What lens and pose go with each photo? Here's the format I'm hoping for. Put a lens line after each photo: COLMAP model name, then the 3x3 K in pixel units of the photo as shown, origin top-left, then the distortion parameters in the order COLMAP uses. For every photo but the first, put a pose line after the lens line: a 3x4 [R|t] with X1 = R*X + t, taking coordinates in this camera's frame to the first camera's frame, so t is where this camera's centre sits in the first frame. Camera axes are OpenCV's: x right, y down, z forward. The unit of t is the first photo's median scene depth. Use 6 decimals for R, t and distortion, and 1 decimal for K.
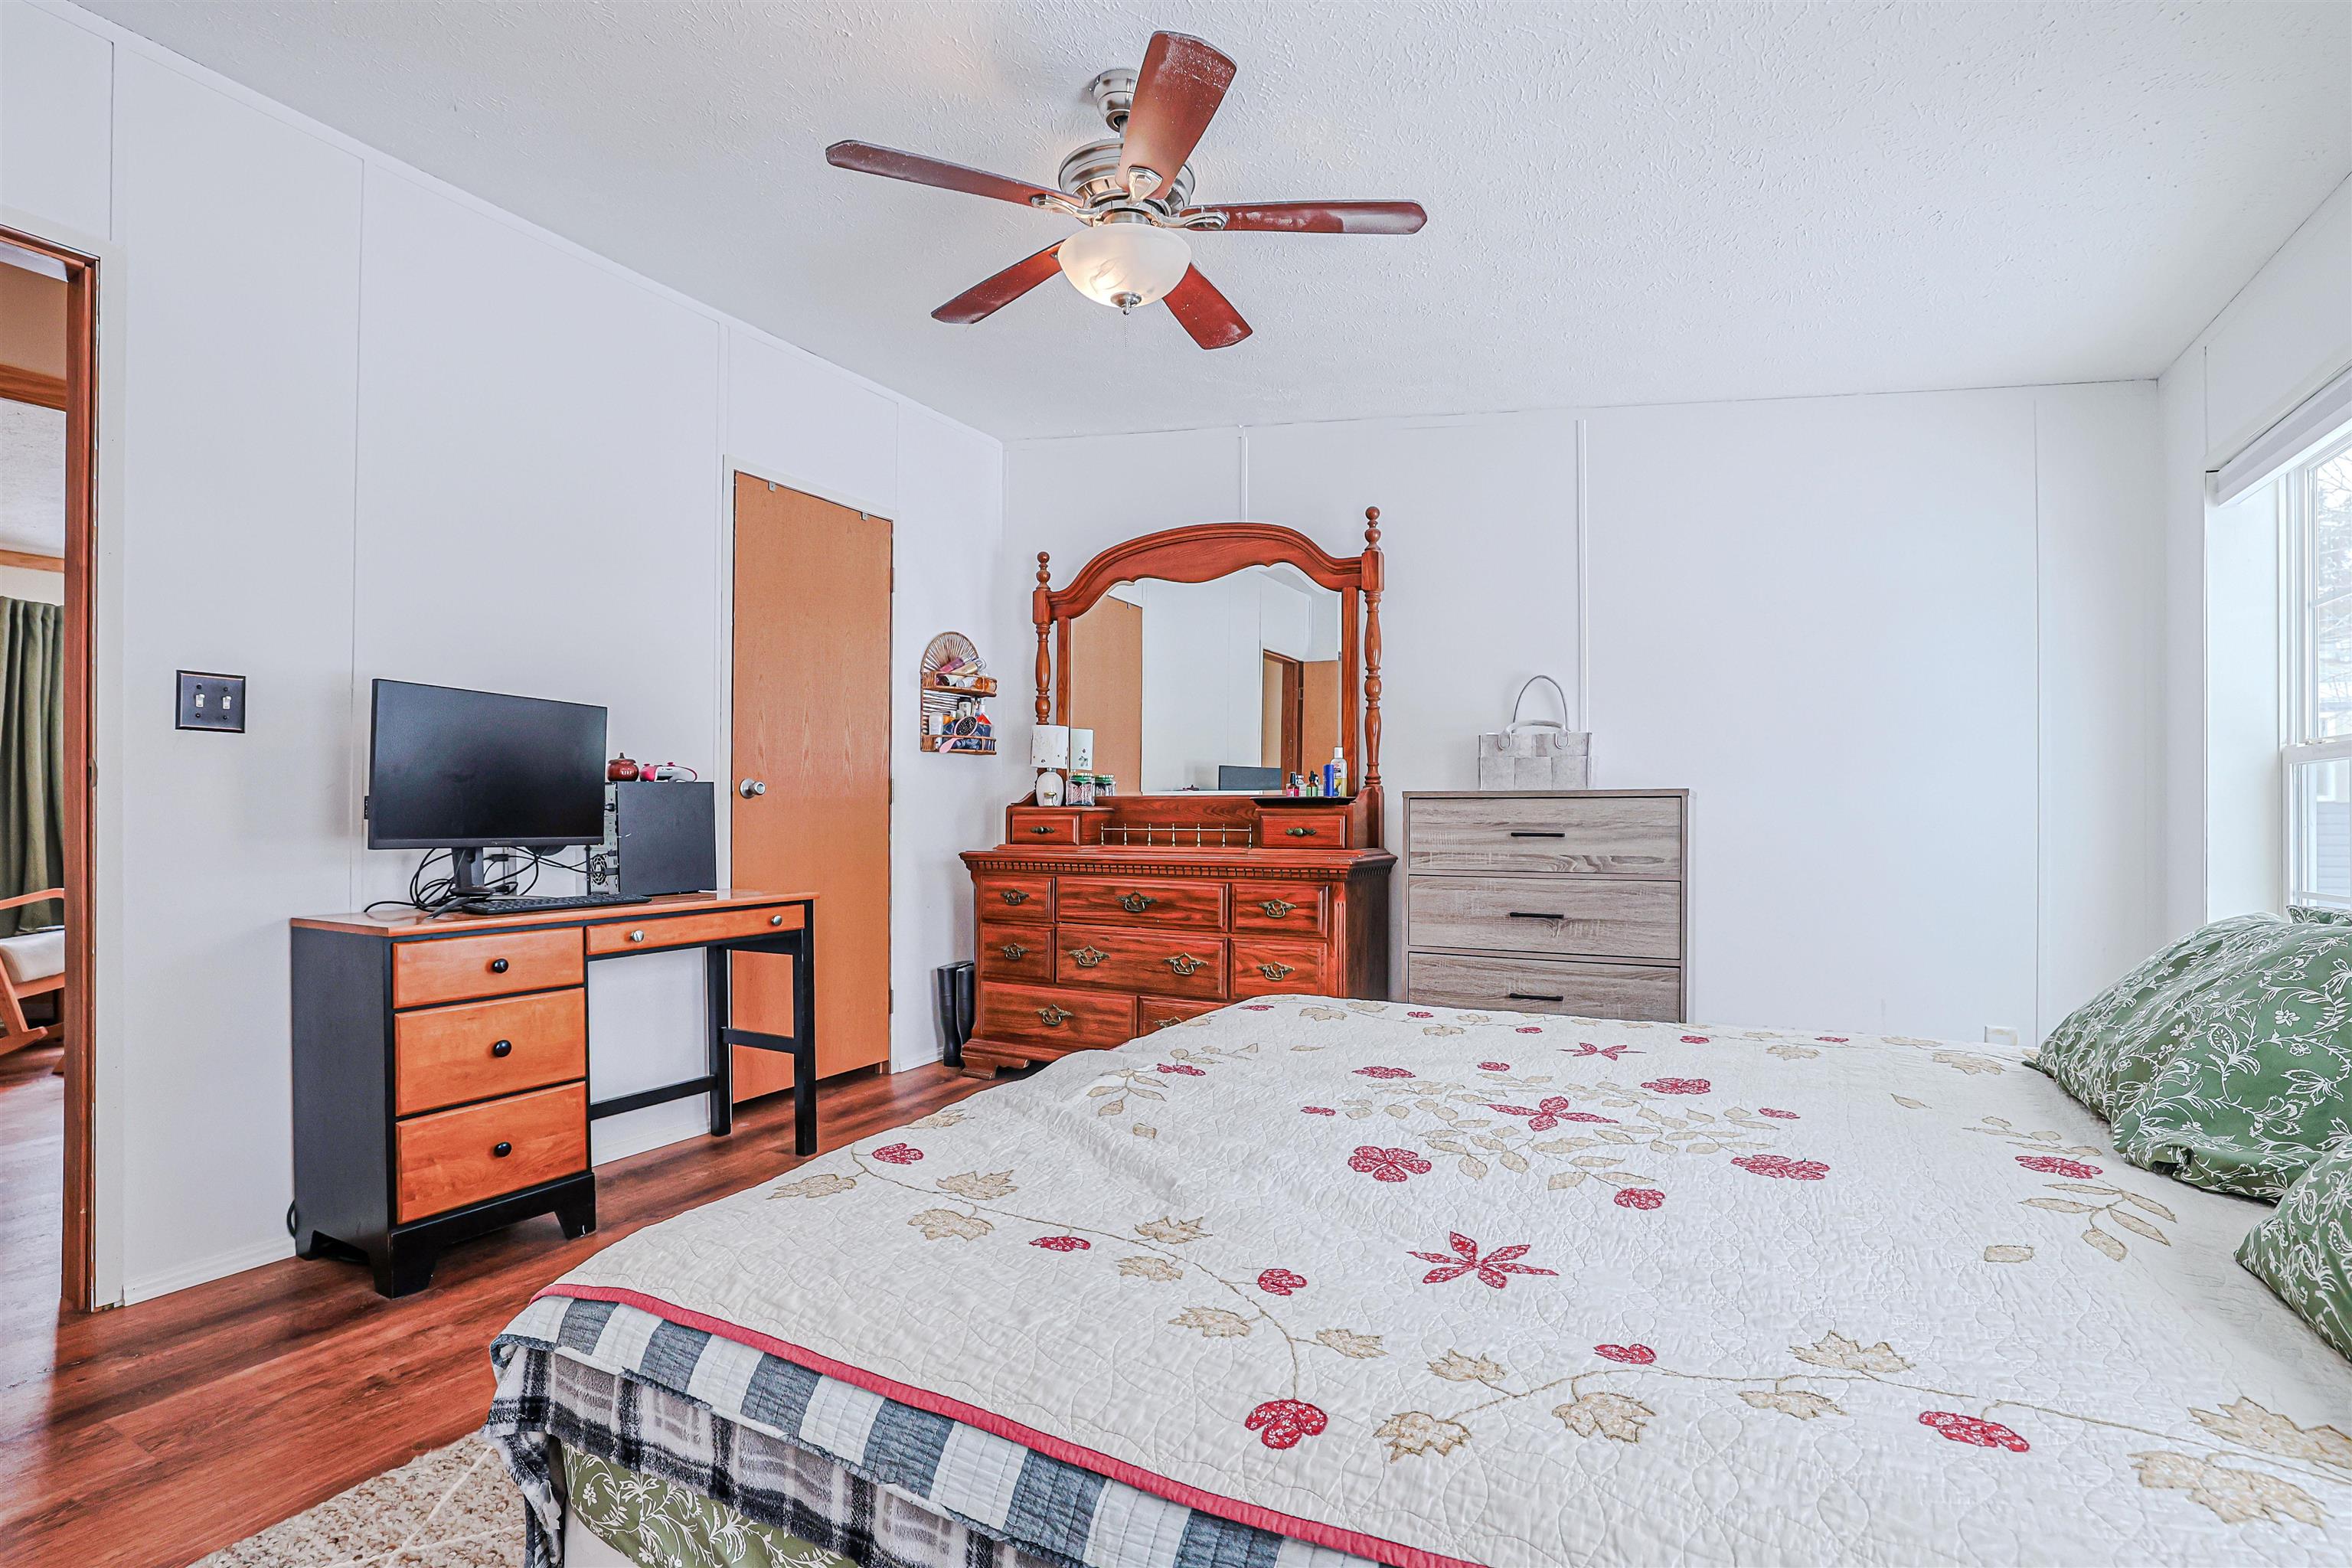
lens RADIAL K [[1077.0, 0, 1172.0], [0, 1077.0, 809.6], [0, 0, 1]] dist [-0.036980, 0.009251]
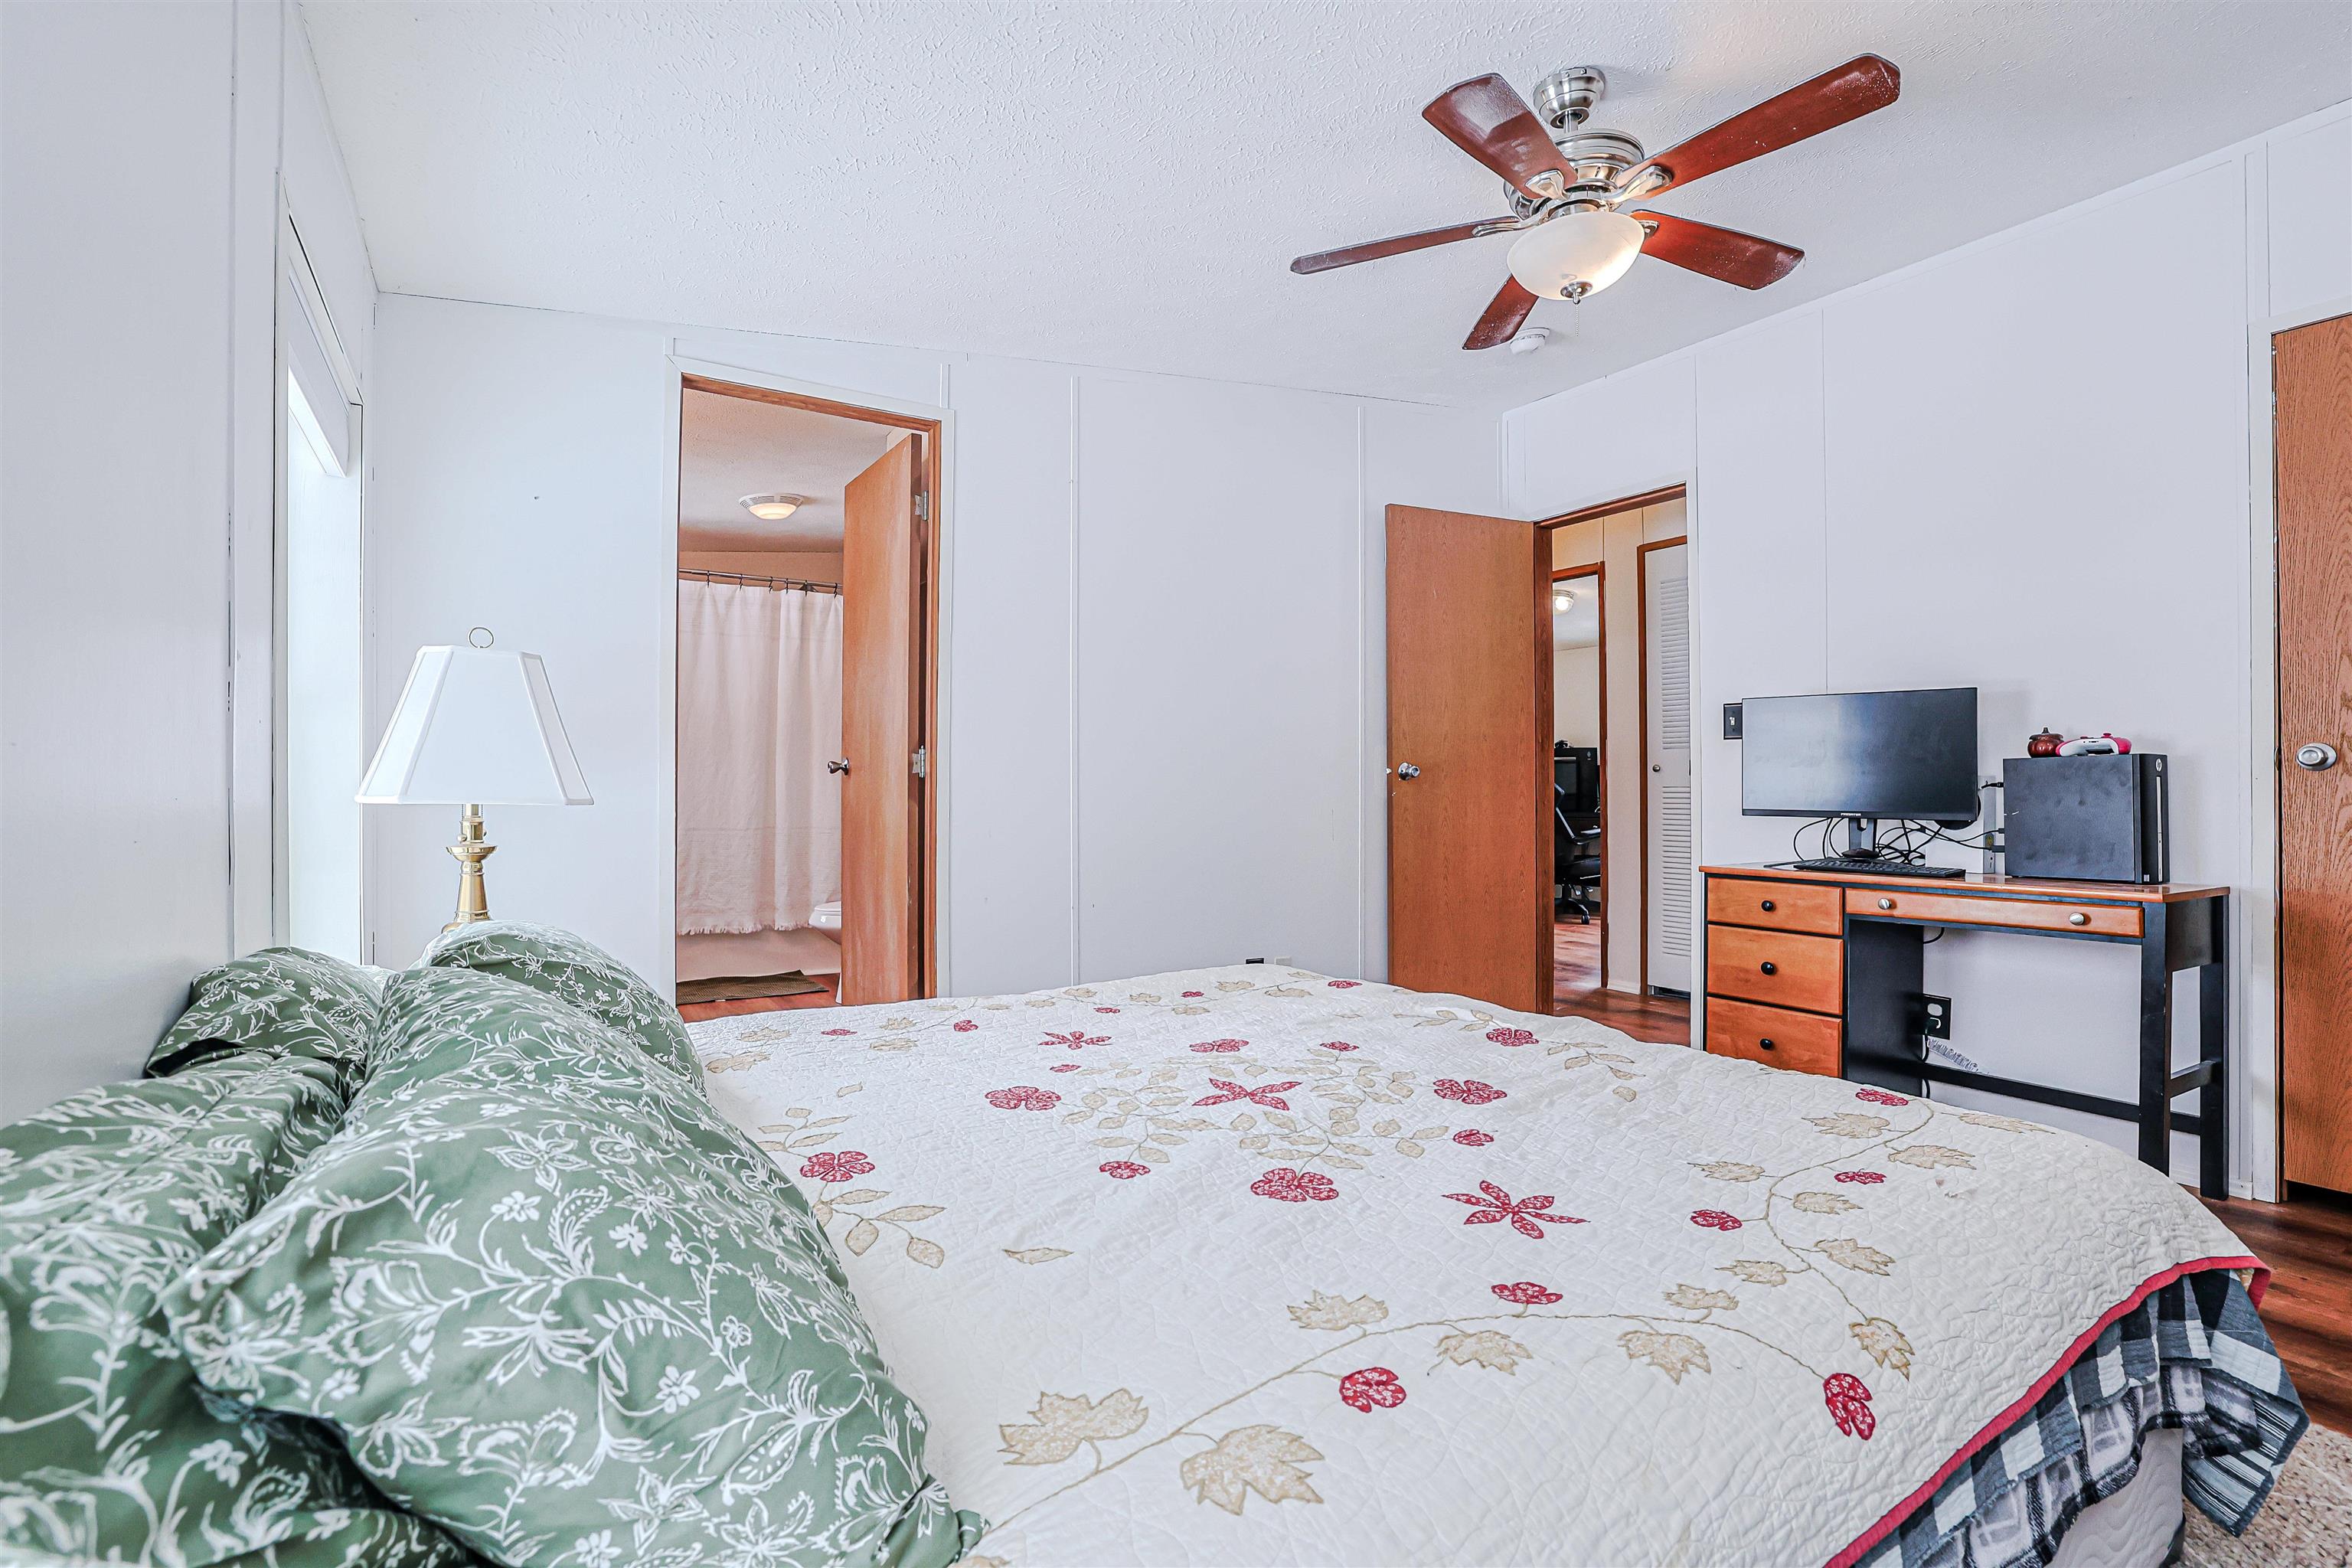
lens RADIAL K [[1077.0, 0, 1175.6], [0, 1077.0, 780.5], [0, 0, 1]] dist [-0.036980, 0.009251]
pose [[-0.489709, -0.002444, -0.871882, 0.917219], [0.003486, 0.999983, -0.004761, -0.005905], [0.871879, -0.005371, -0.489692, 1.039236]]
